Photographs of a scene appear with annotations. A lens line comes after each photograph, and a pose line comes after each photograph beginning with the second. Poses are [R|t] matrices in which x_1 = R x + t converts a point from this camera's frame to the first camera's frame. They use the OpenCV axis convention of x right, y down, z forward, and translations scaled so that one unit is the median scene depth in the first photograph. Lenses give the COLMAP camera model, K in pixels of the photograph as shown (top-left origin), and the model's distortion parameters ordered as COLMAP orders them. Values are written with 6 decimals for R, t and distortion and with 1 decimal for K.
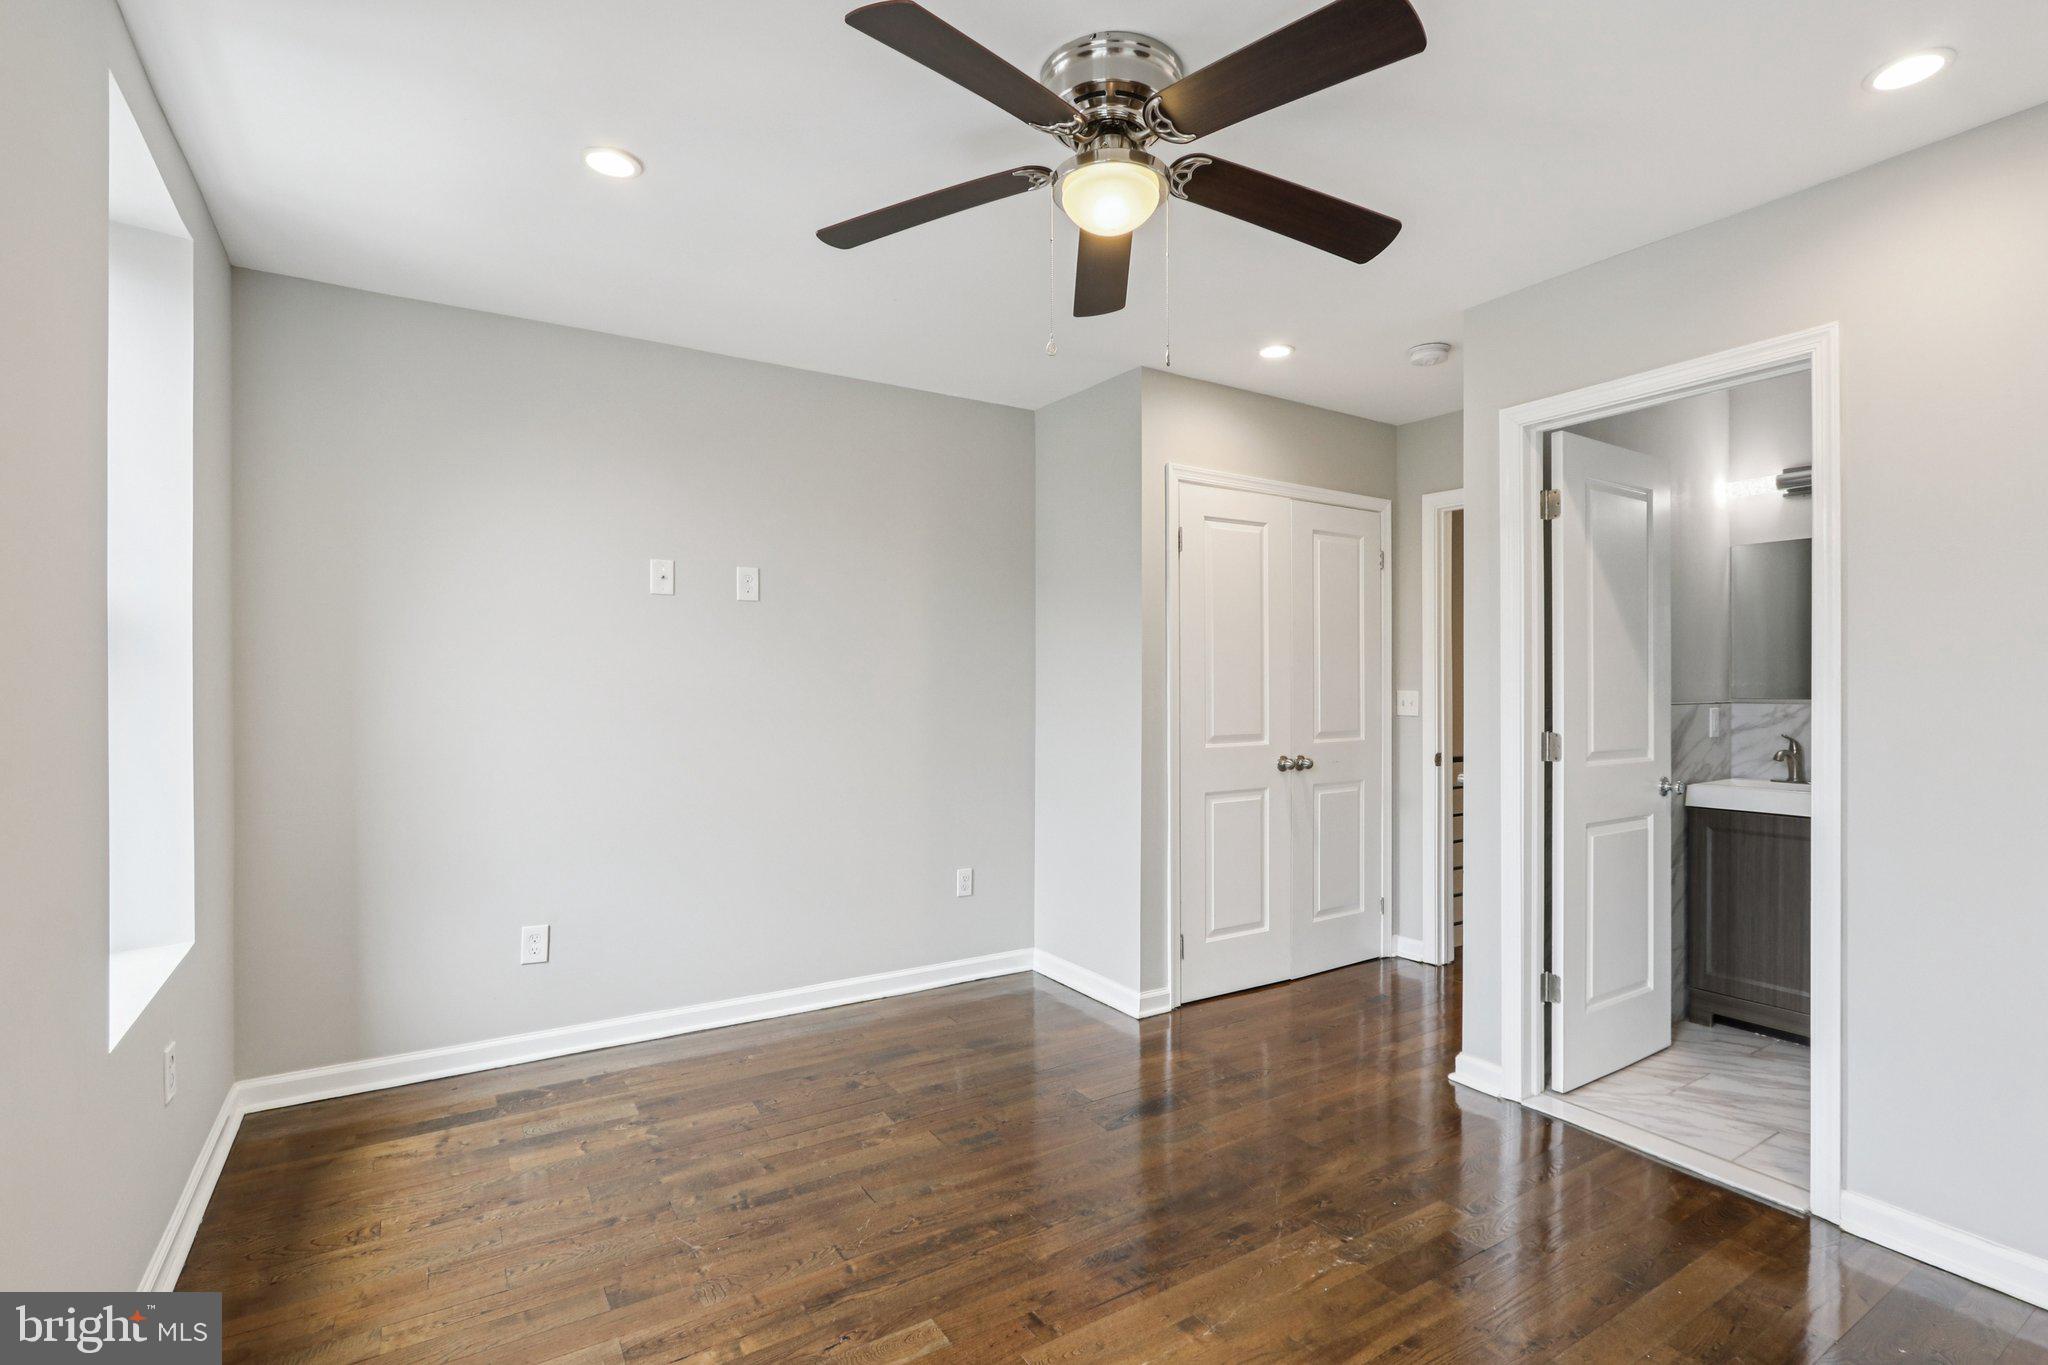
lens RADIAL K [[956.2, 0, 1024.0], [0, 956.2, 682.5], [0, 0, 1]] dist [-0.022543, 0.001326]
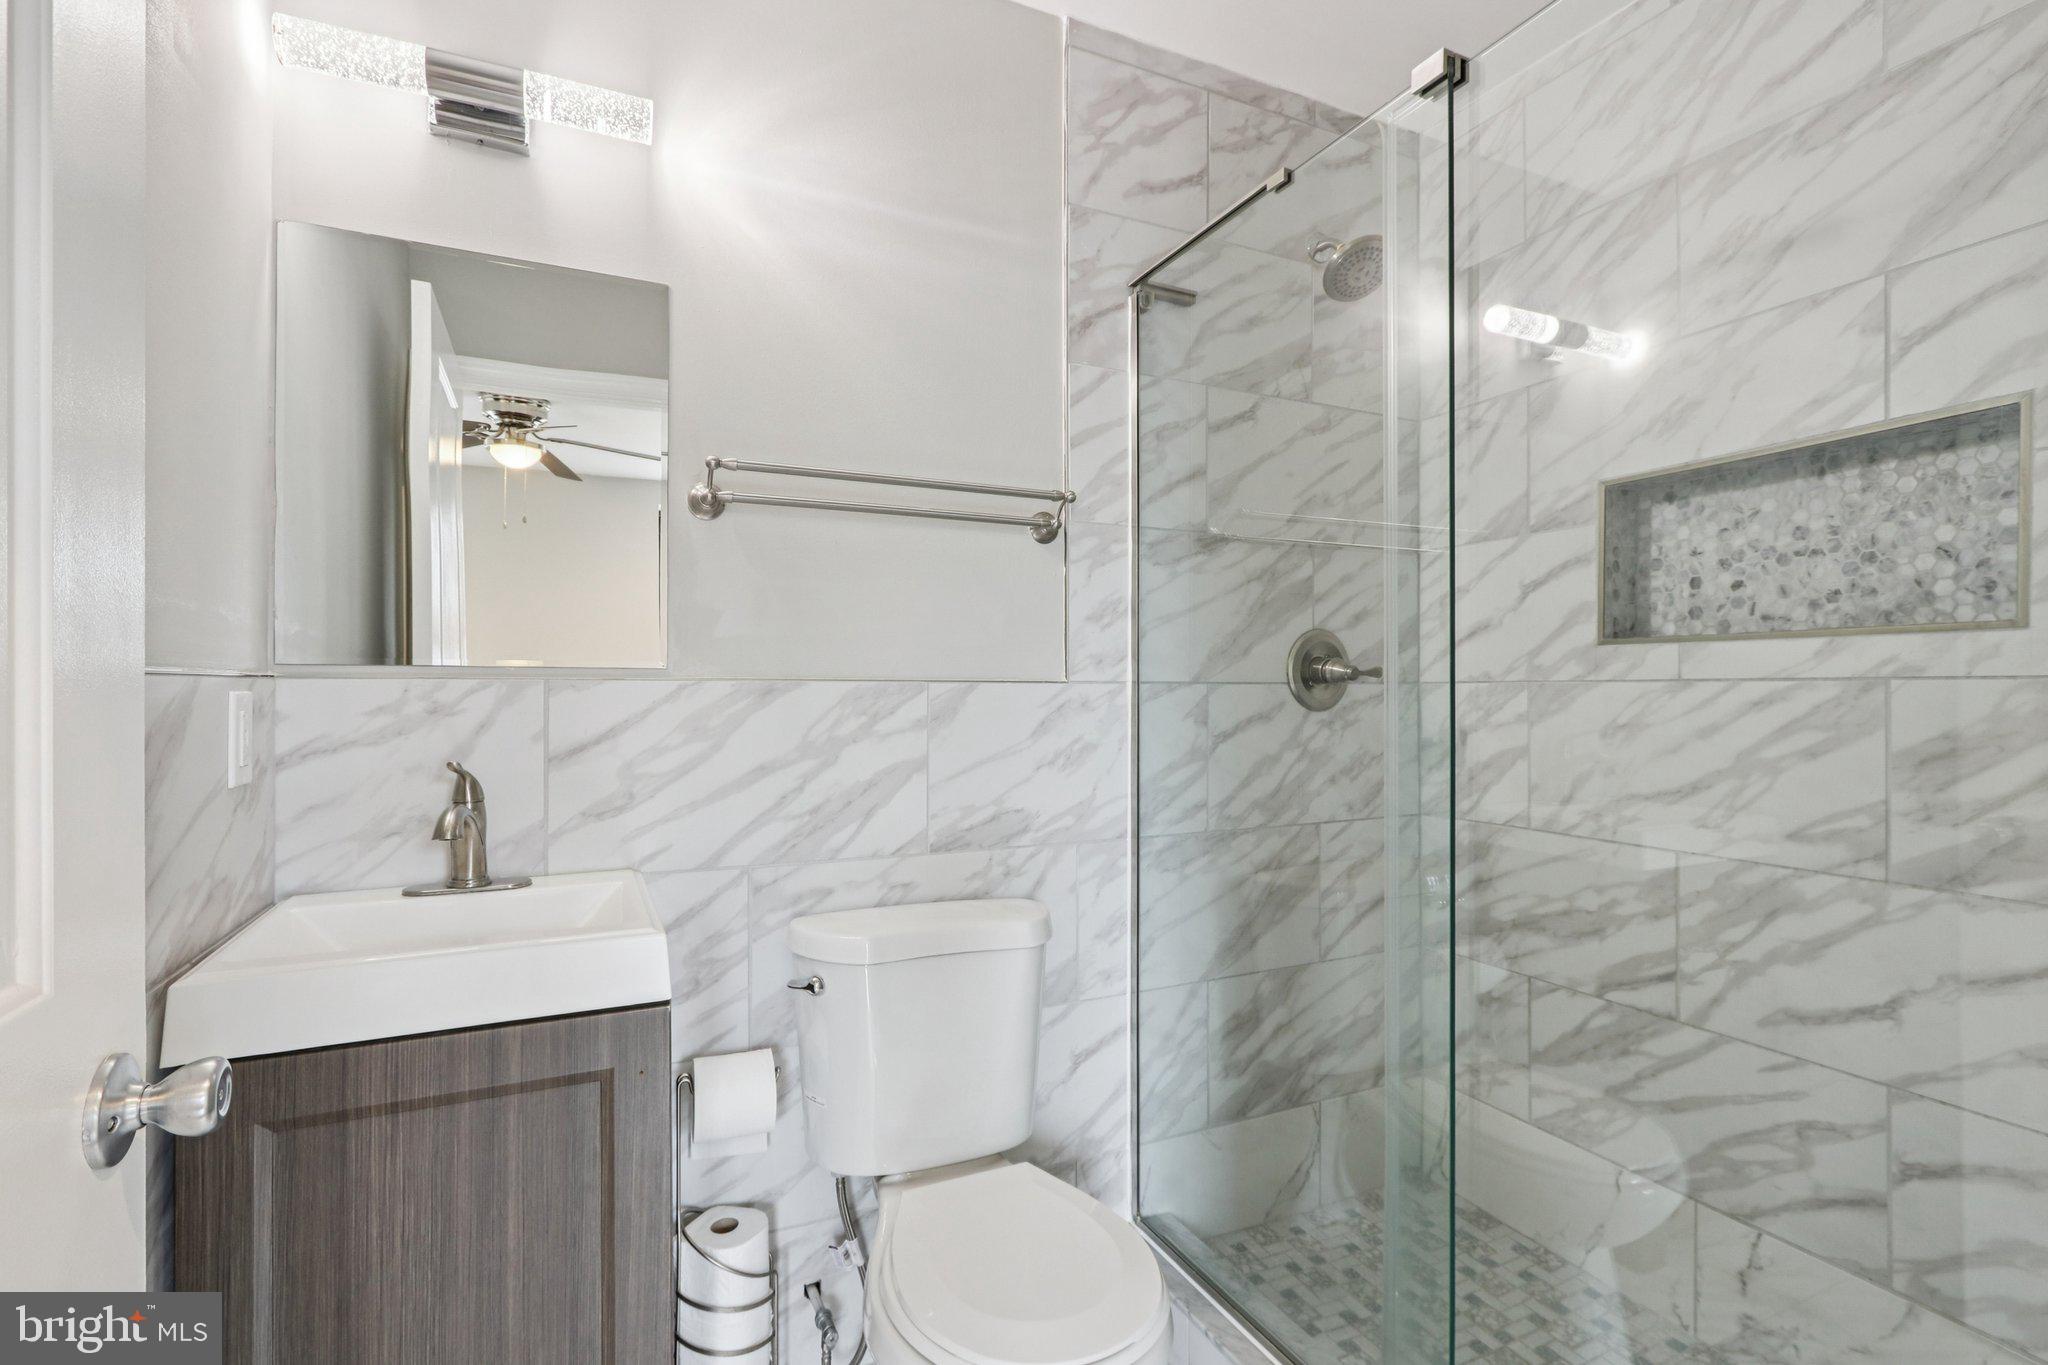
lens RADIAL K [[956.2, 0, 1024.0], [0, 956.2, 682.5], [0, 0, 1]] dist [-0.022543, 0.001326]
pose [[0.121860, 0.005770, 0.992530, 0.465730], [0.006861, 0.999954, -0.006655, 0.028551], [-0.992524, 0.007621, 0.121815, 0.721421]]
